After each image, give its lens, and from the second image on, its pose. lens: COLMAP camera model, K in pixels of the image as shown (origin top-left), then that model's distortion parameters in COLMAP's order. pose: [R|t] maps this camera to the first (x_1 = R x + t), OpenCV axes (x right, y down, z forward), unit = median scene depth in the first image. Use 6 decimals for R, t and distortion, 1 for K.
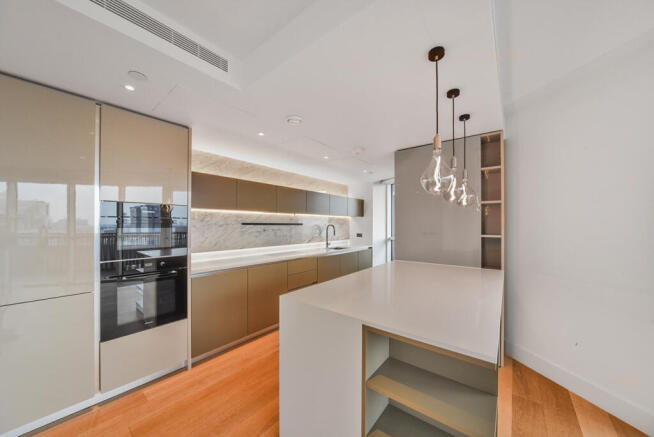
lens RADIAL K [[236.3, 0, 327.0], [0, 236.3, 218.5], [0, 0, 1]] dist [0.000214, 0.000078]
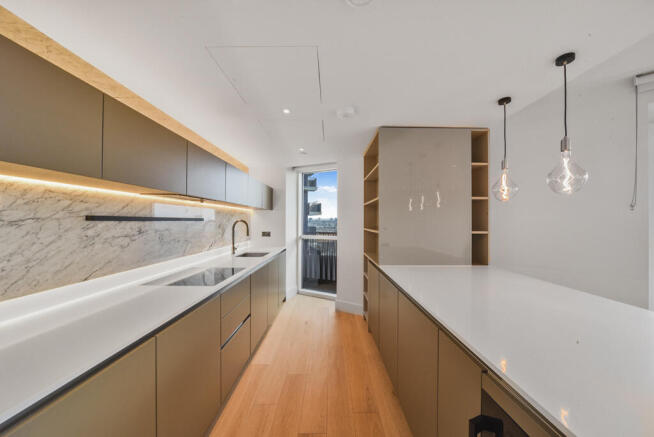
lens RADIAL K [[236.3, 0, 327.0], [0, 236.3, 218.5], [0, 0, 1]] dist [0.000214, 0.000078]
pose [[0.777761, 0.007050, 0.628520, -0.270271], [-0.018854, 0.999749, 0.012117, 0.010246], [-0.628277, -0.021274, 0.777699, 0.393802]]
